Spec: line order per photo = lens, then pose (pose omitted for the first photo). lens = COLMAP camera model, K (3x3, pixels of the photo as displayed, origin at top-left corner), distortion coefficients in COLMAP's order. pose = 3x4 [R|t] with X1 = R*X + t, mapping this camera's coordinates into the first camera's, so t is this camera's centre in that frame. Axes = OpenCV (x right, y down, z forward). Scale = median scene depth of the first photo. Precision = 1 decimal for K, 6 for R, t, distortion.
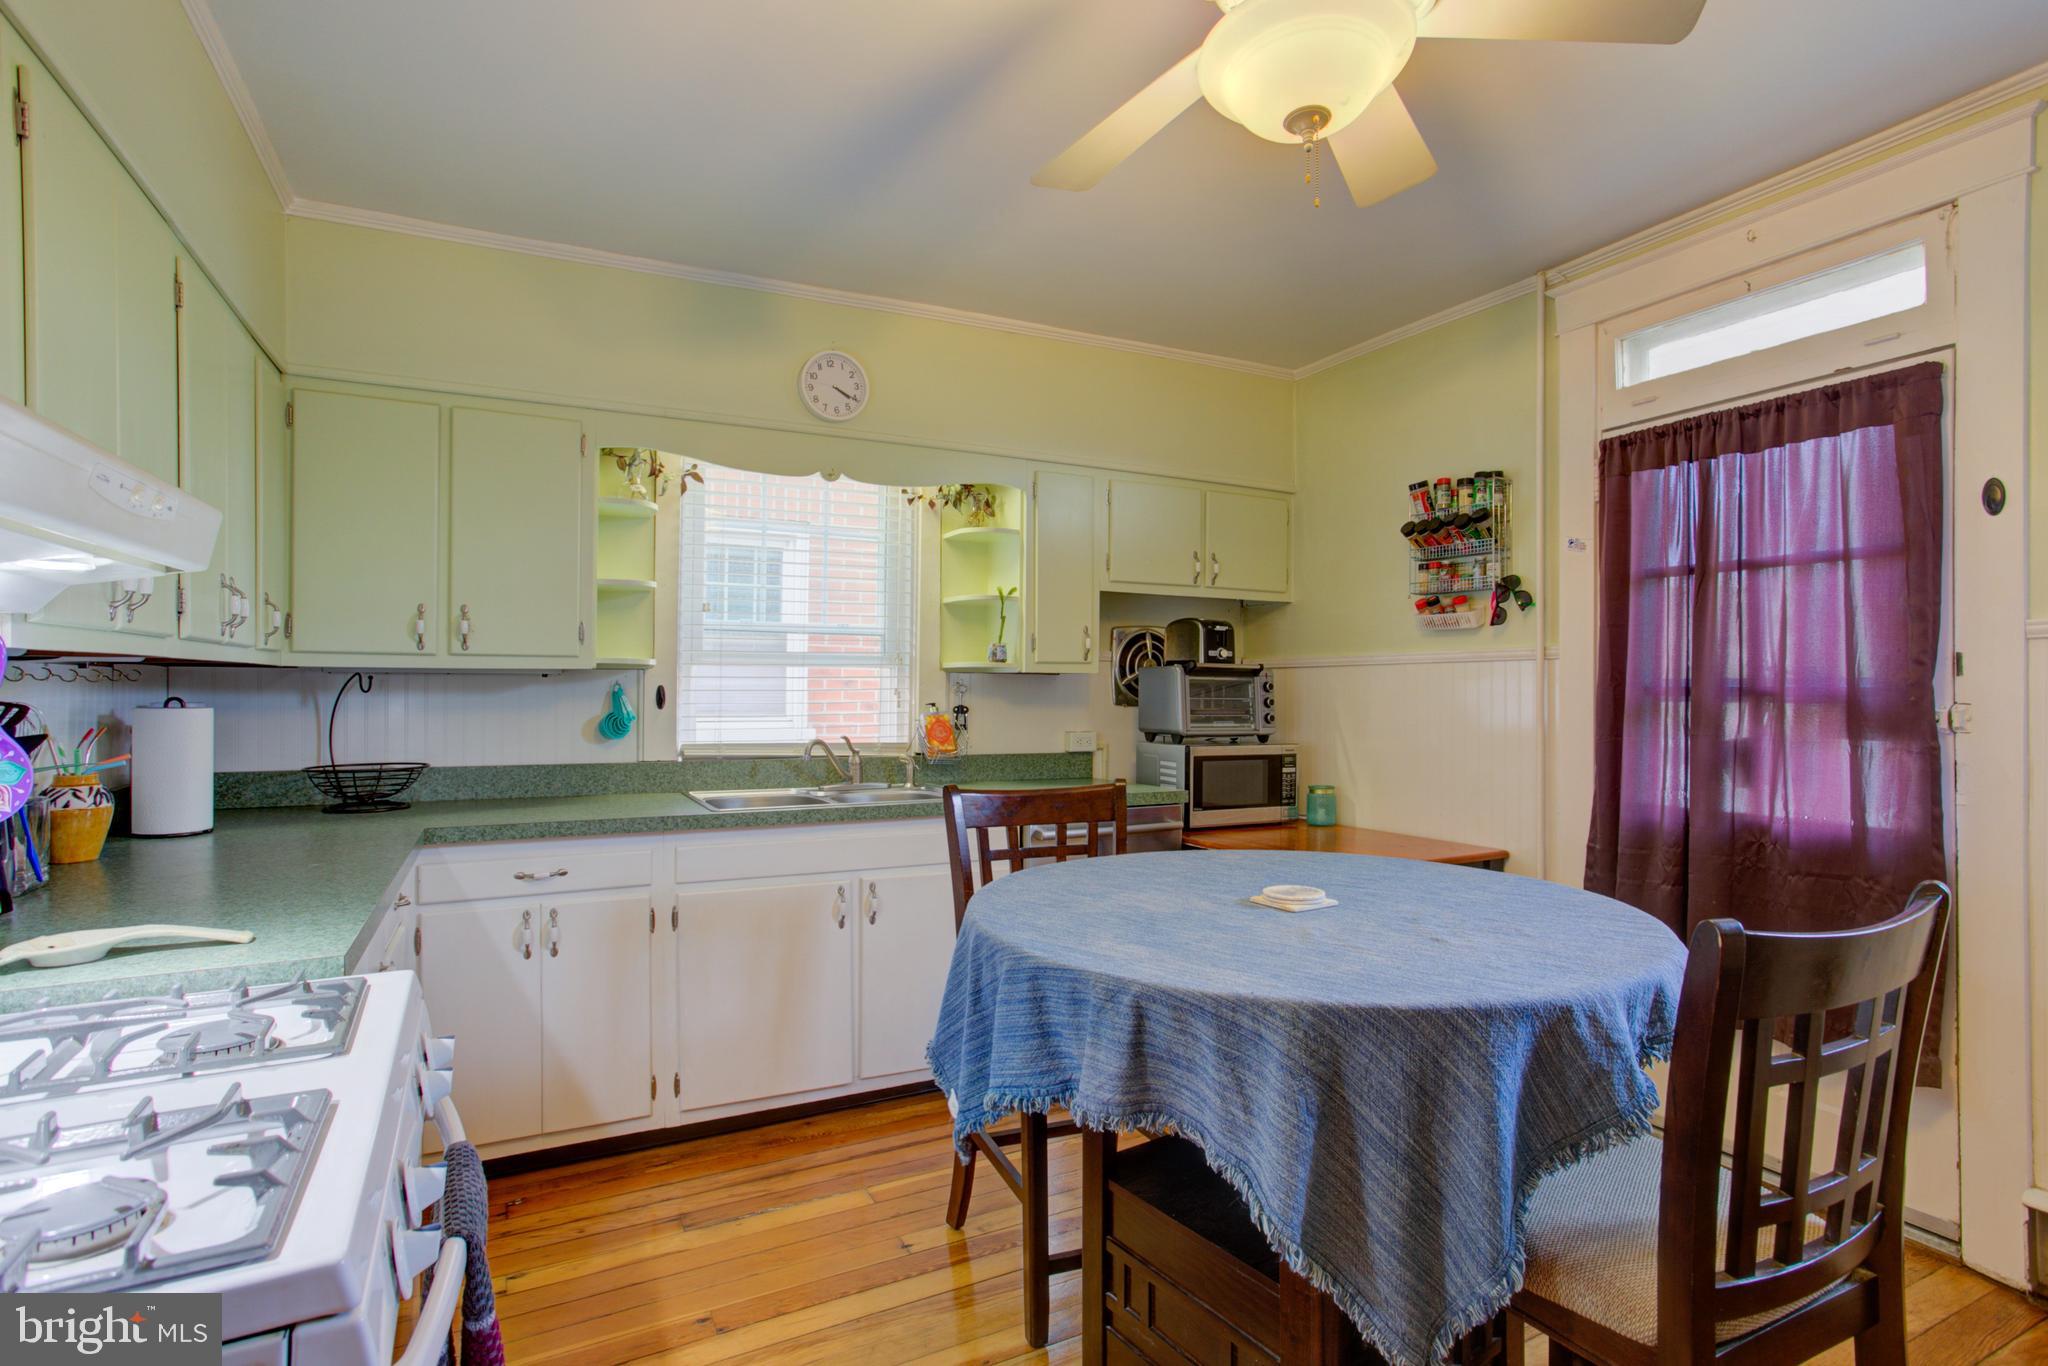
lens RADIAL K [[1037.8, 0, 1010.9], [0, 1037.8, 692.3], [0, 0, 1]] dist [-0.023442, 0.035818]
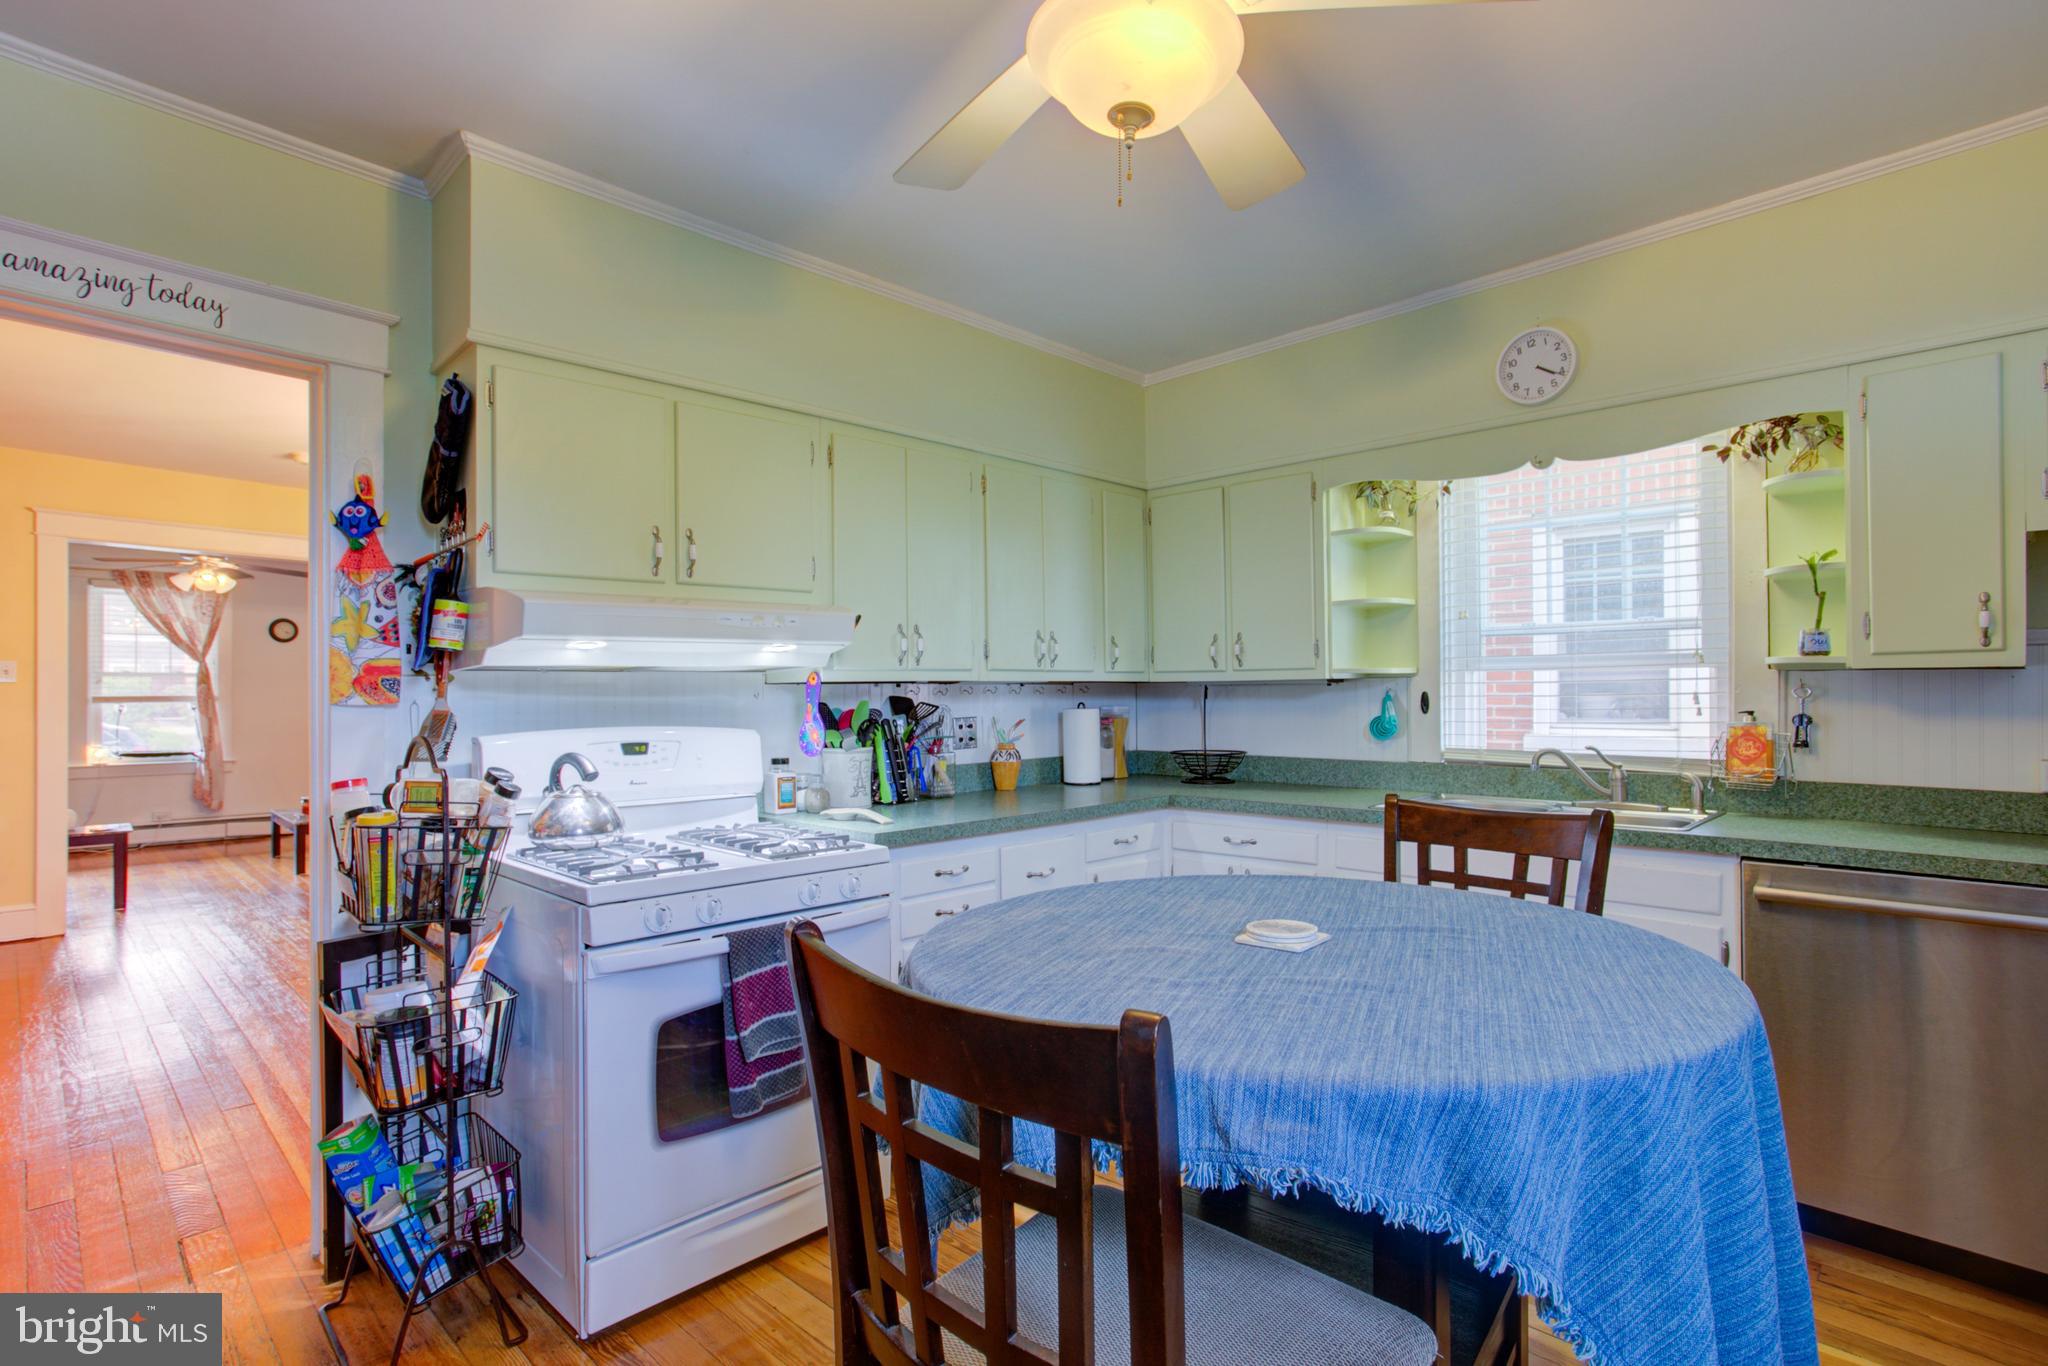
lens RADIAL K [[1037.8, 0, 1010.9], [0, 1037.8, 692.3], [0, 0, 1]] dist [-0.023442, 0.035818]
pose [[0.316344, -0.006530, -0.948622, 0.552831], [0.003863, 0.999977, -0.005595, -0.001692], [0.948637, -0.001895, 0.316362, 0.263761]]
